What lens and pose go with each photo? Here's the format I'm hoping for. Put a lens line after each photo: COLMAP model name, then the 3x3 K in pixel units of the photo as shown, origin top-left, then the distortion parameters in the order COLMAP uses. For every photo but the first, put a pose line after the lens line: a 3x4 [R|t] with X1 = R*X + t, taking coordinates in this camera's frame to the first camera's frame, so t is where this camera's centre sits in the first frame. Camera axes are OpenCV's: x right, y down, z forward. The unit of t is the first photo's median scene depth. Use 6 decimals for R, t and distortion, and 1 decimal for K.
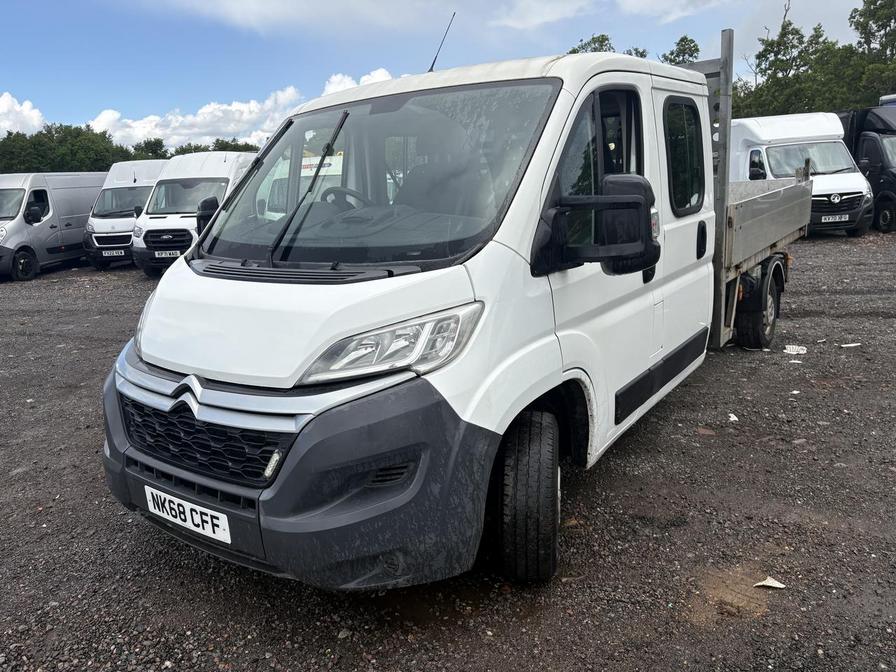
lens RADIAL K [[679.9, 0, 461.8], [0, 679.9, 336.1], [0, 0, 1]] dist [0.006283, -0.002758]
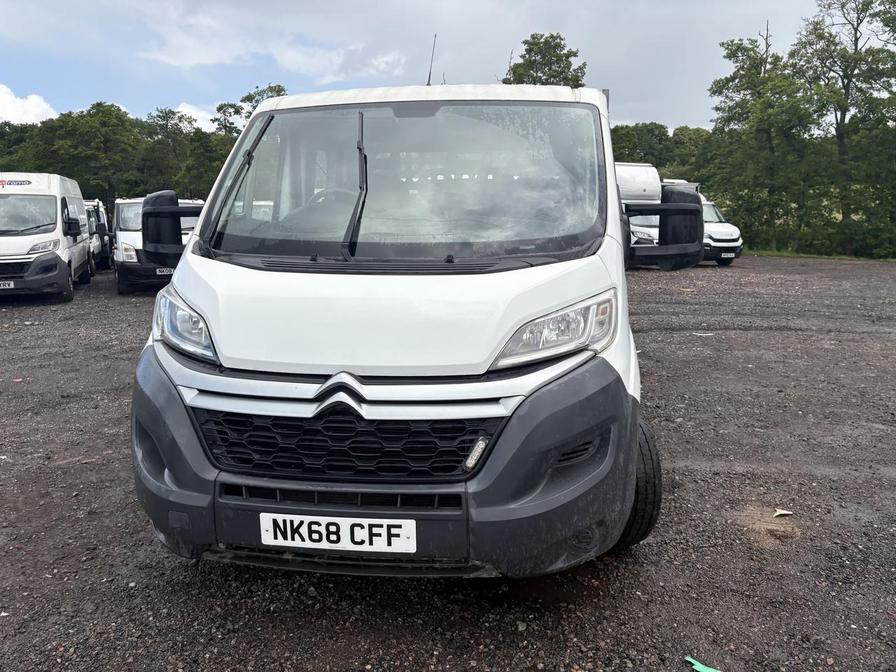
lens RADIAL K [[679.9, 0, 461.8], [0, 679.9, 336.1], [0, 0, 1]] dist [0.006283, -0.002758]
pose [[0.872251, -0.023374, 0.488500, -0.743620], [0.059333, 0.996537, -0.058260, 0.077053], [-0.485446, 0.079802, 0.870617, 0.163759]]
